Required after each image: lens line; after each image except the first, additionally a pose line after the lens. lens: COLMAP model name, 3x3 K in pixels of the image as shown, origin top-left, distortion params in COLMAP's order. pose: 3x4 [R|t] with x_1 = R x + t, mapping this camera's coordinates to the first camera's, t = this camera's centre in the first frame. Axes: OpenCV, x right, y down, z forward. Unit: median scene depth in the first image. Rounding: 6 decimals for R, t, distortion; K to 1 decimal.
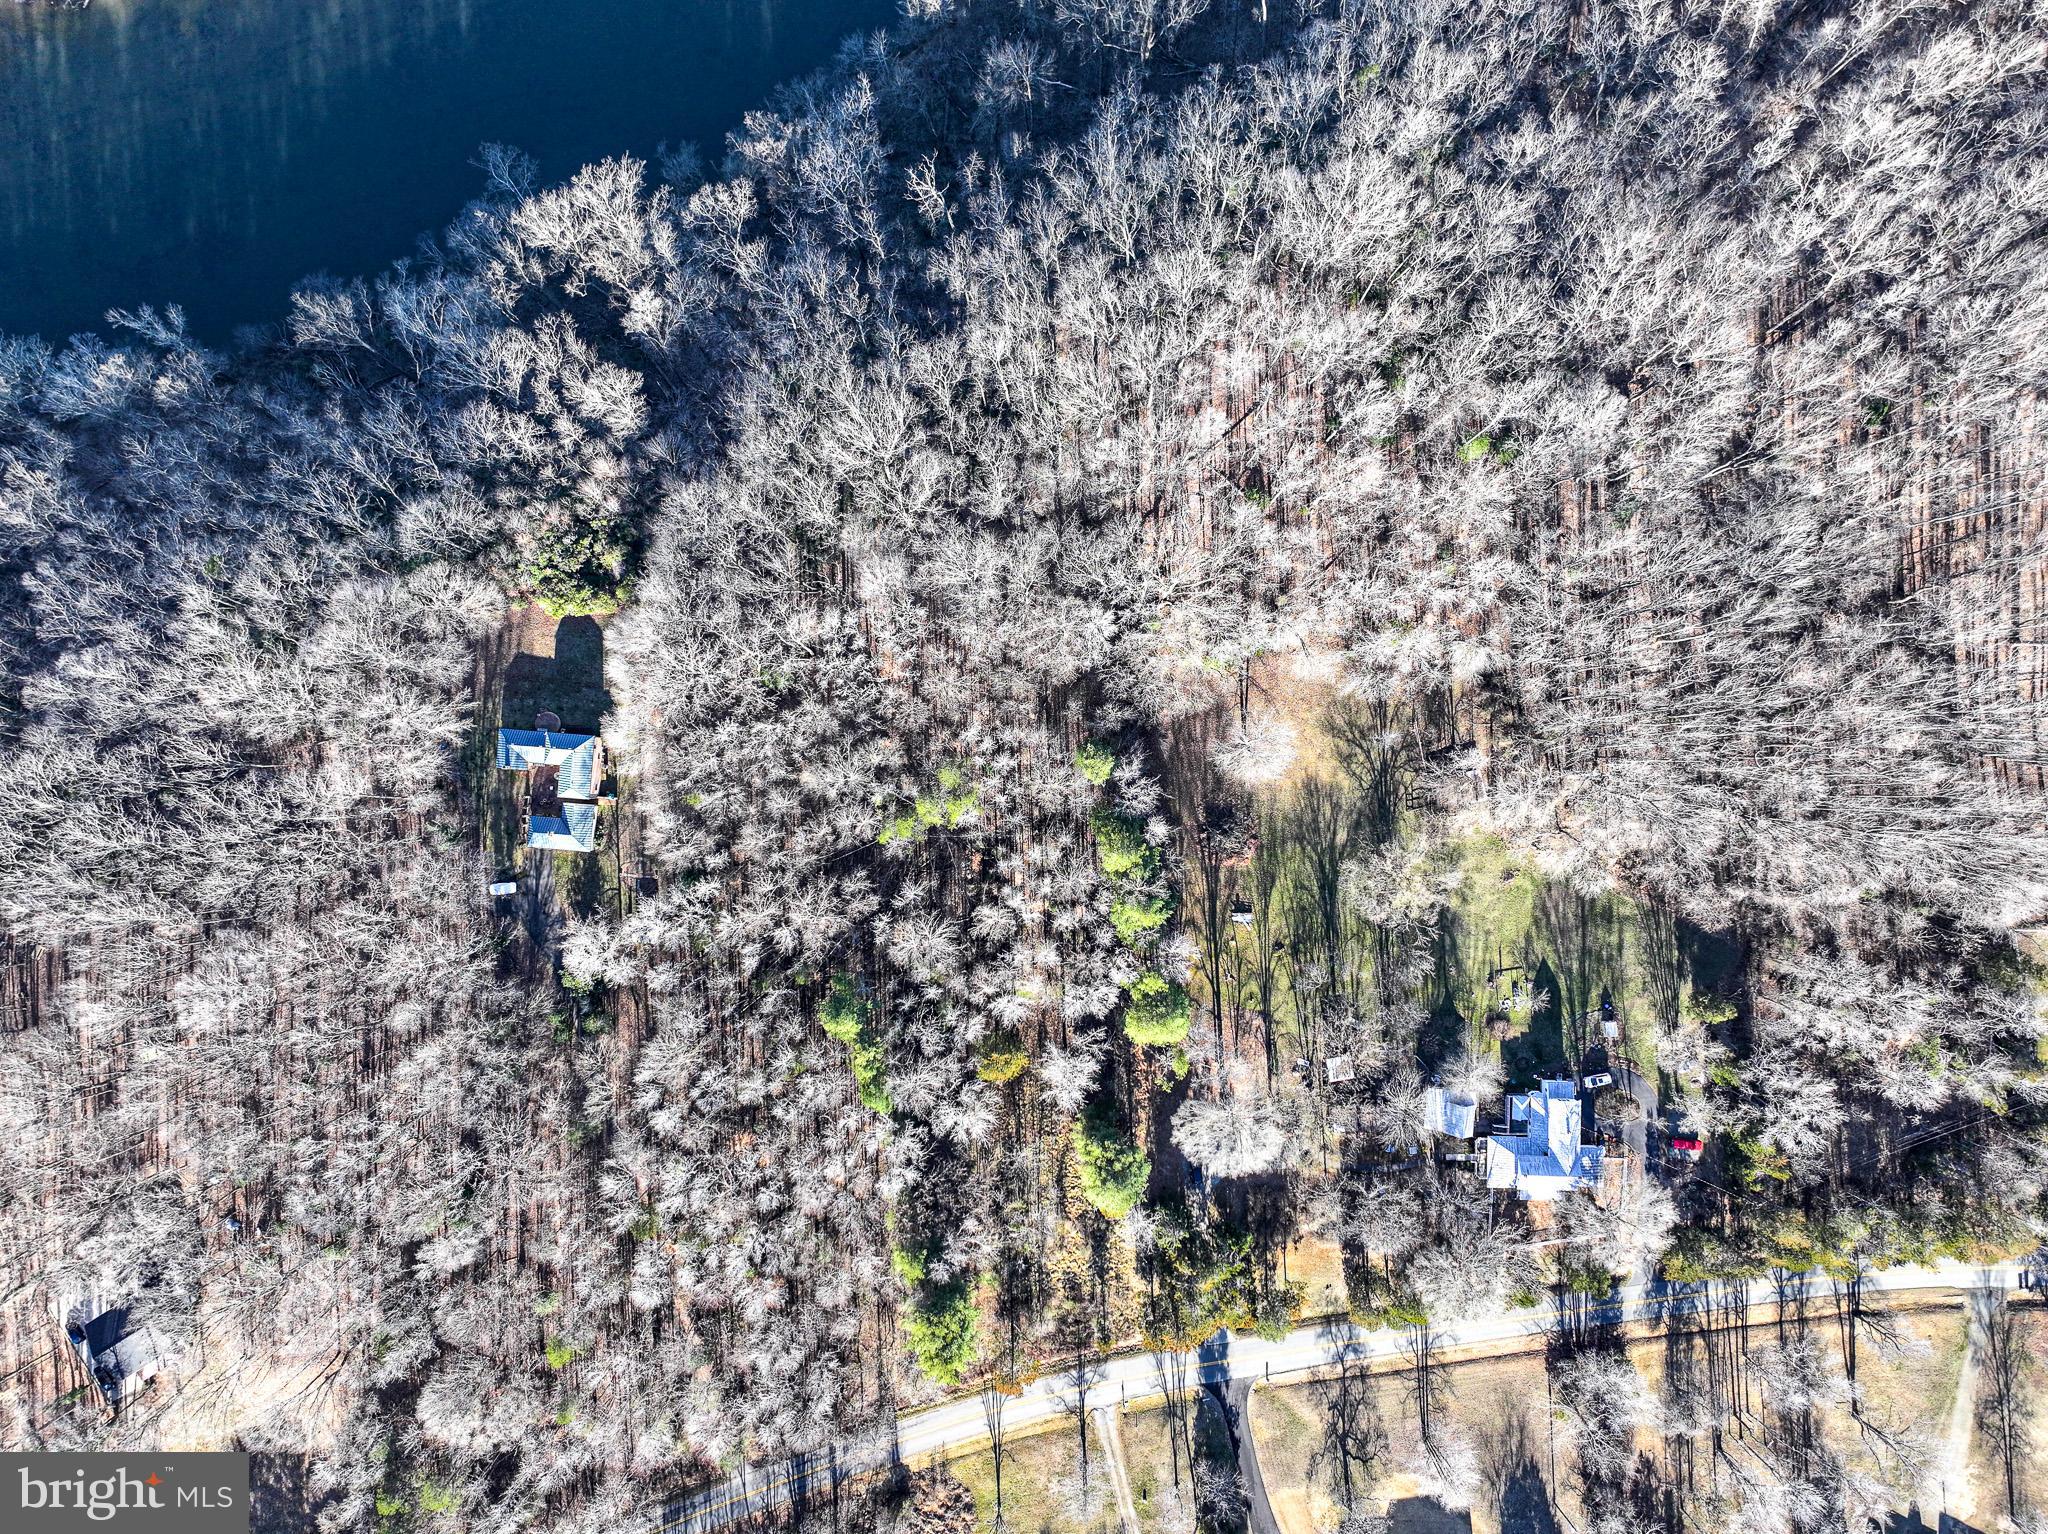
lens RADIAL K [[1431.1, 0, 1034.2], [0, 1431.1, 763.9], [0, 0, 1]] dist [-0.006318, 0.019351]
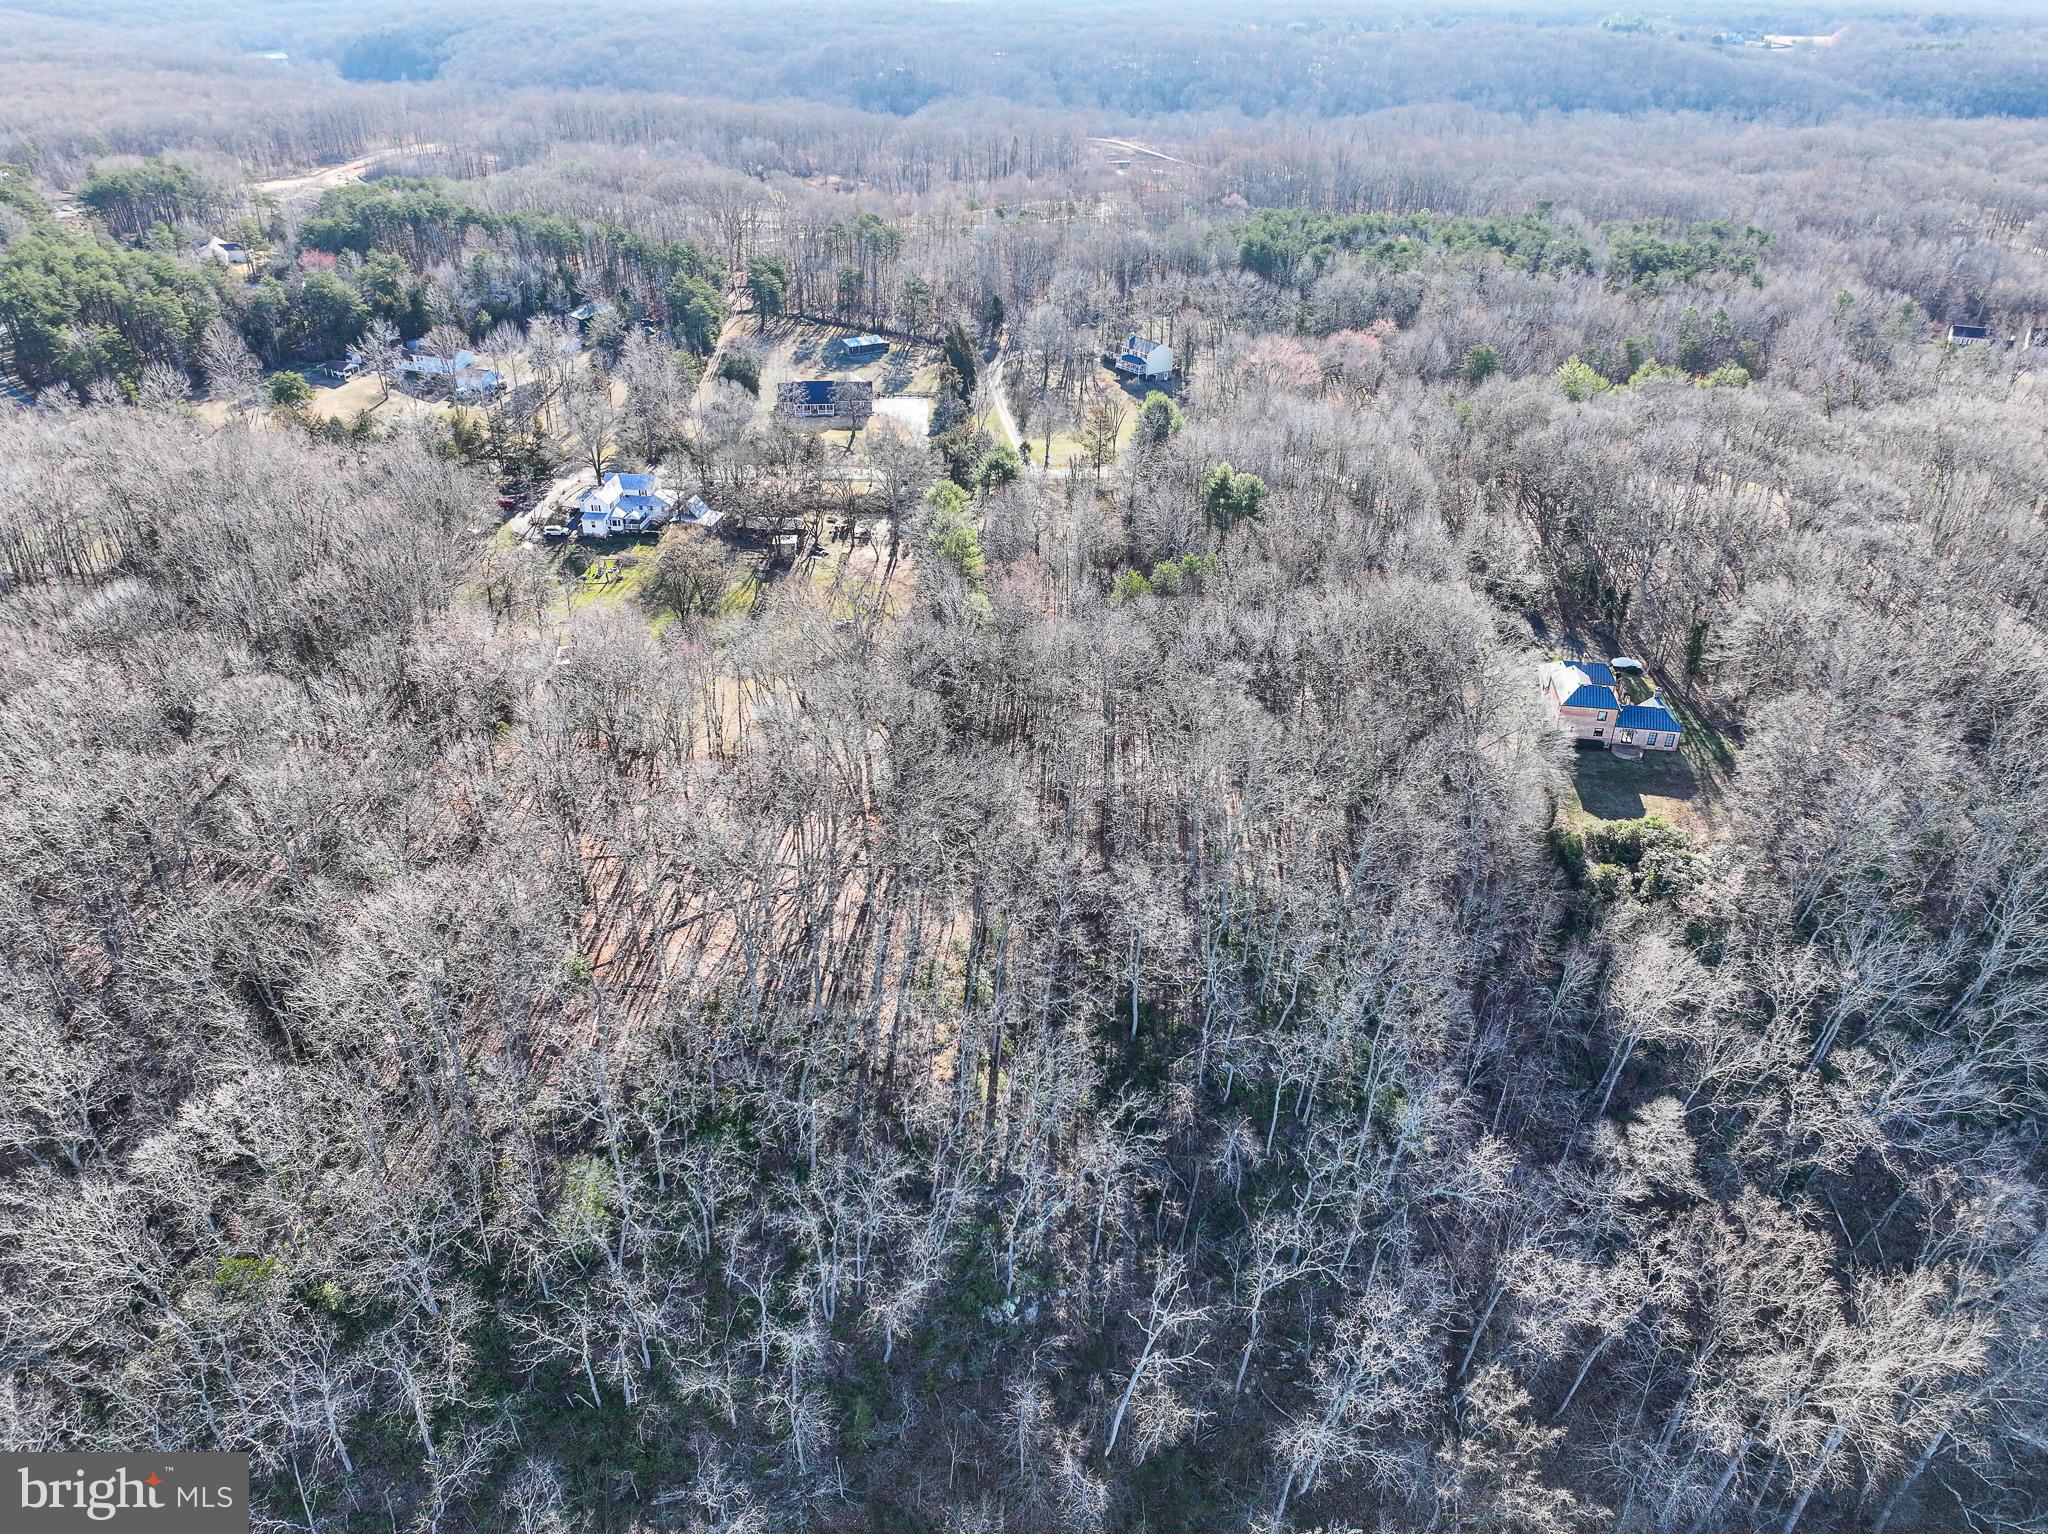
lens RADIAL K [[1431.1, 0, 1034.0], [0, 1431.1, 765.9], [0, 0, 1]] dist [-0.006318, 0.019351]
pose [[-0.996584, -0.052120, 0.064065, -0.052630], [0.081447, -0.491713, 0.866940, -0.805252], [-0.013683, 0.869196, 0.494278, 0.619530]]
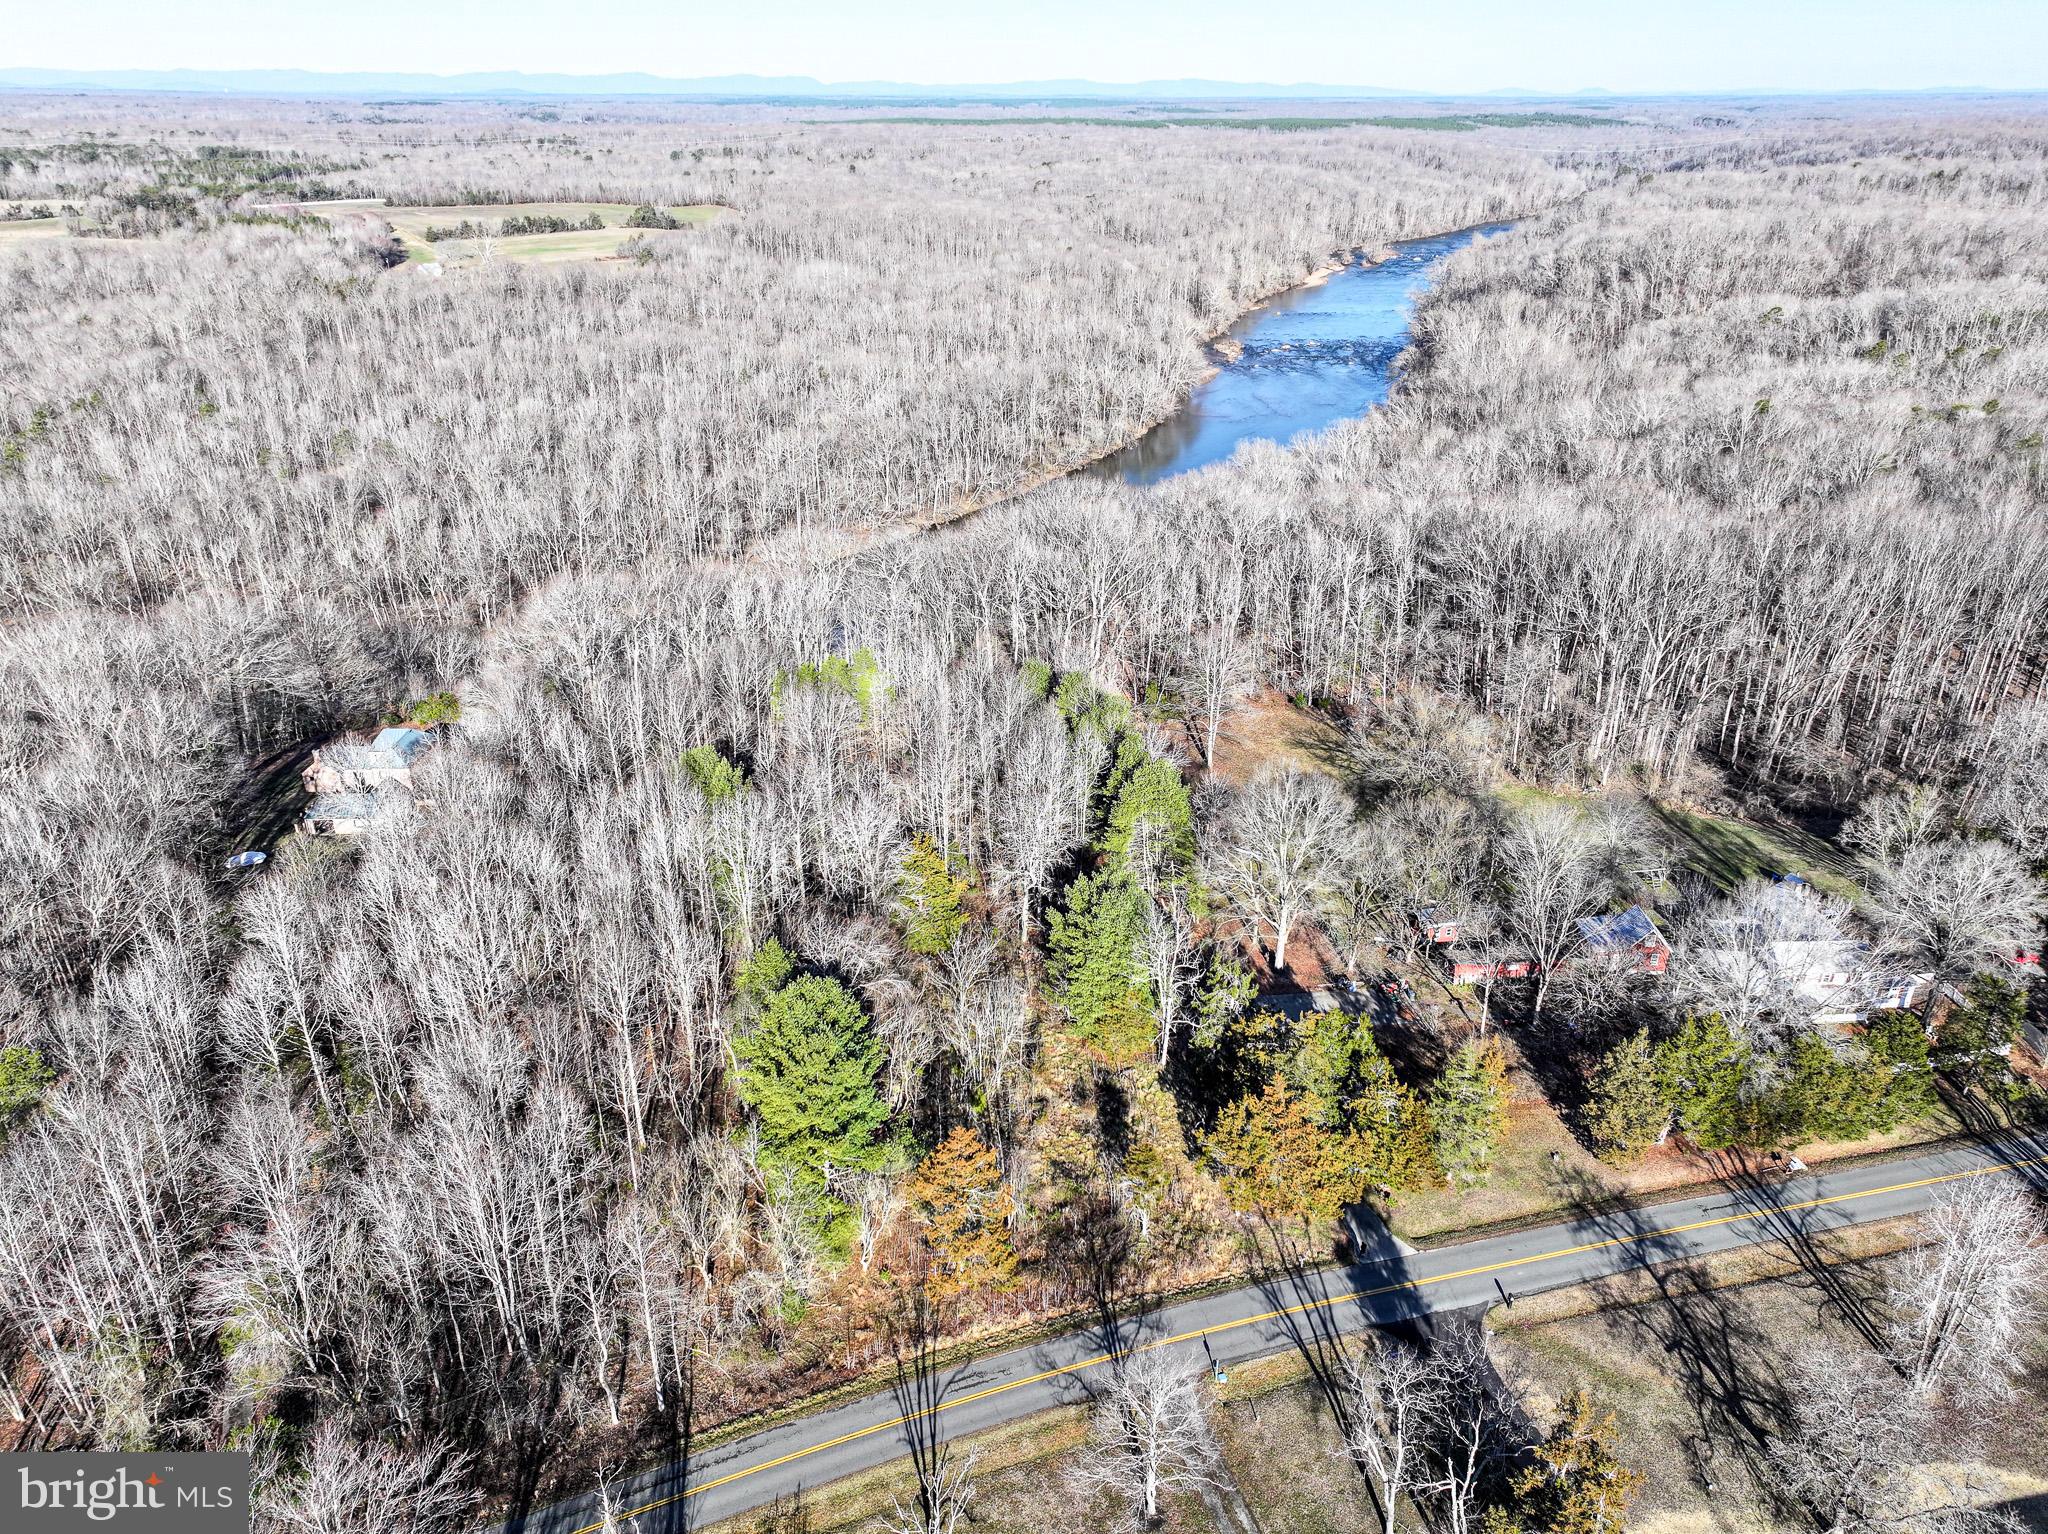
lens RADIAL K [[1431.1, 0, 1026.6], [0, 1431.1, 766.3], [0, 0, 1]] dist [-0.006318, 0.019351]
pose [[0.997203, -0.034671, 0.066213, -0.018917], [0.074651, 0.418515, -0.905137, 0.789205], [0.003670, 0.907548, 0.419933, 0.662712]]
